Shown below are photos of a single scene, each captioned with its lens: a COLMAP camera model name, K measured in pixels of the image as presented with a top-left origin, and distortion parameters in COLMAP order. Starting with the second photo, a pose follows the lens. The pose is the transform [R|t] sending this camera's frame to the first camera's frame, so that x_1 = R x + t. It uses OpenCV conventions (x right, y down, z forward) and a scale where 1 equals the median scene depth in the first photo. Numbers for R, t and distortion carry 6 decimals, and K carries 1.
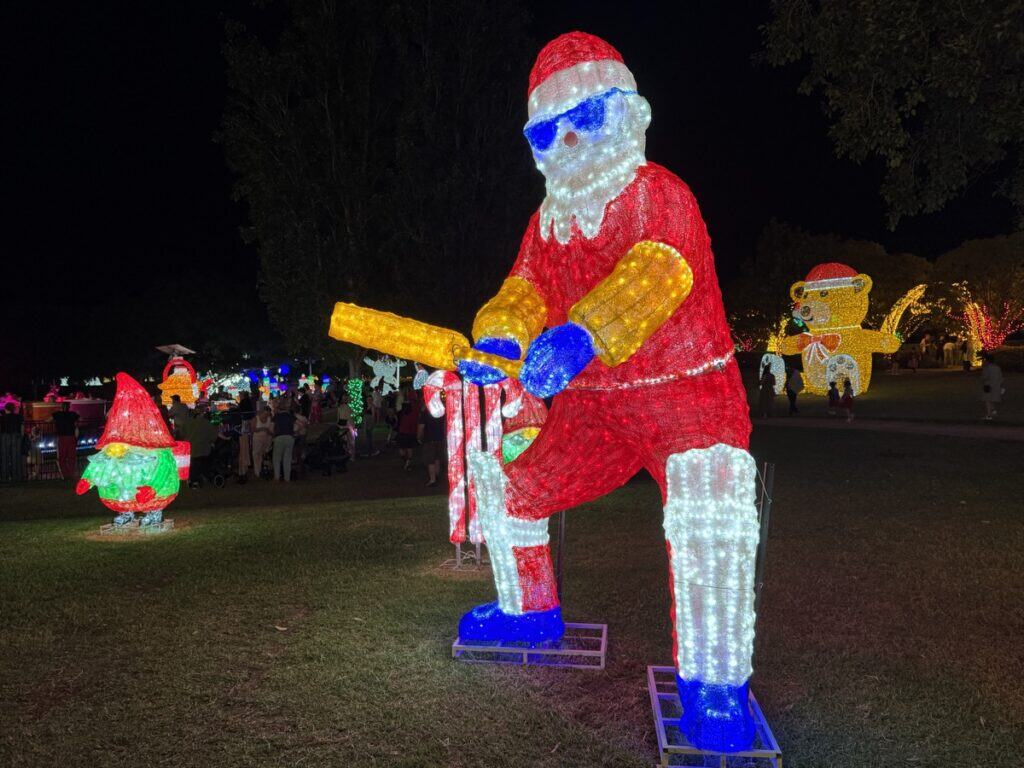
lens RADIAL K [[743.5, 0, 511.3], [0, 743.5, 385.4], [0, 0, 1]] dist [0.003934, 0.000557]
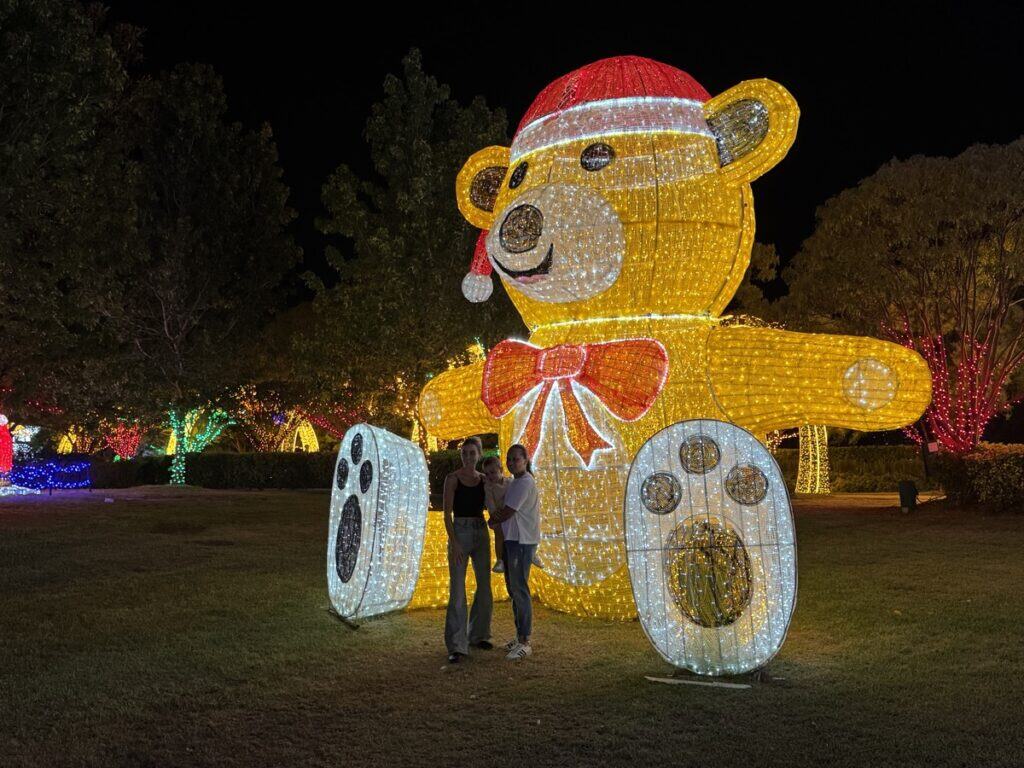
lens RADIAL K [[1015.3, 0, 511.6], [0, 1015.3, 384.6], [0, 0, 1]] dist [-0.003048, 0.000000]
pose [[0.916412, 0.052776, 0.396741, 0.276911], [-0.003547, 0.992300, -0.123806, -0.017939], [-0.400220, 0.112050, 0.909543, 0.733800]]
